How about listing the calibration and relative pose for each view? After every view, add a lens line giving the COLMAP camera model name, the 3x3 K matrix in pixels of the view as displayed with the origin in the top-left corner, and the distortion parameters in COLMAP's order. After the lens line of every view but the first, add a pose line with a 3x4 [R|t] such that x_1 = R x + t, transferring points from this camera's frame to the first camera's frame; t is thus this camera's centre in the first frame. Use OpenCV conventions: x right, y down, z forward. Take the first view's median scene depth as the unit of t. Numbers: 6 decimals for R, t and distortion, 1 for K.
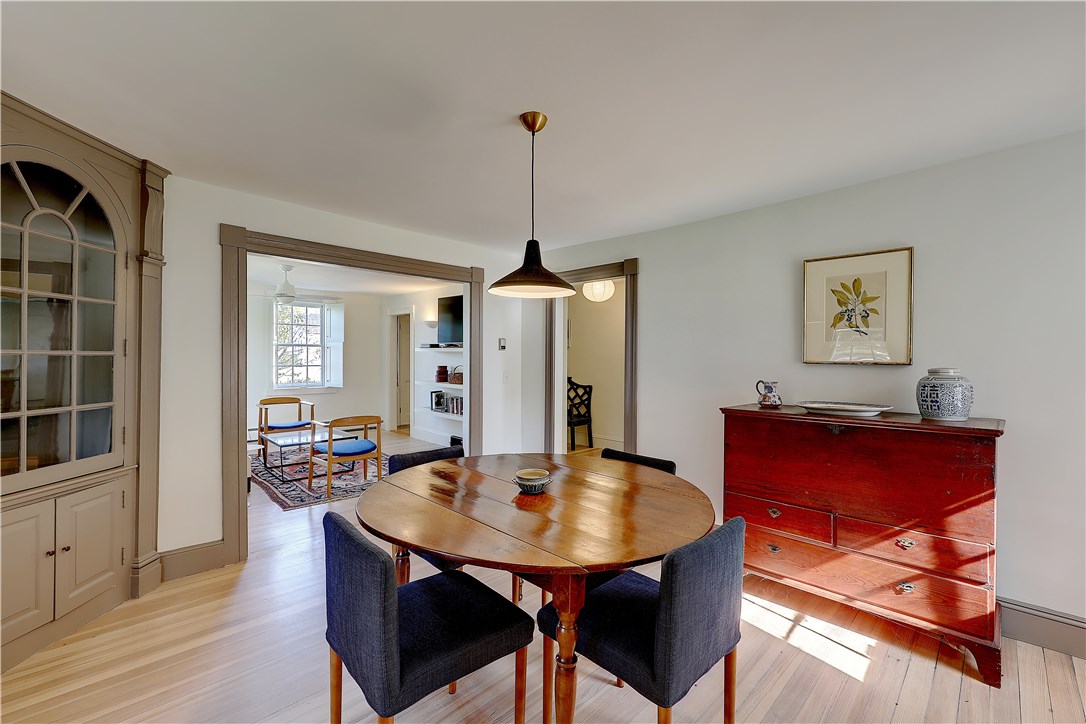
lens RADIAL K [[455.2, 0, 540.9], [0, 455.2, 364.5], [0, 0, 1]] dist [0.001596, 0.000042]
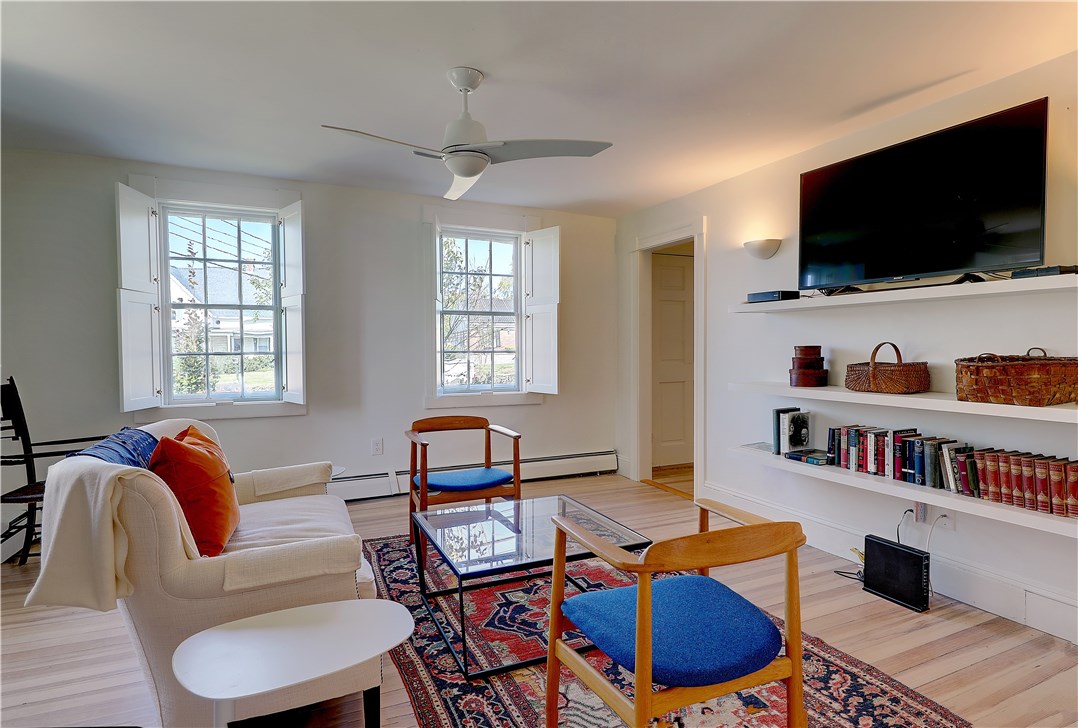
lens RADIAL K [[548.3, 0, 537.9], [0, 548.3, 363.3], [0, 0, 1]] dist [-0.005908, -0.000220]
pose [[0.940280, -0.004861, -0.340367, -0.275997], [0.008567, 0.999919, 0.009387, 0.011526], [0.340294, -0.011743, 0.940246, 0.467715]]
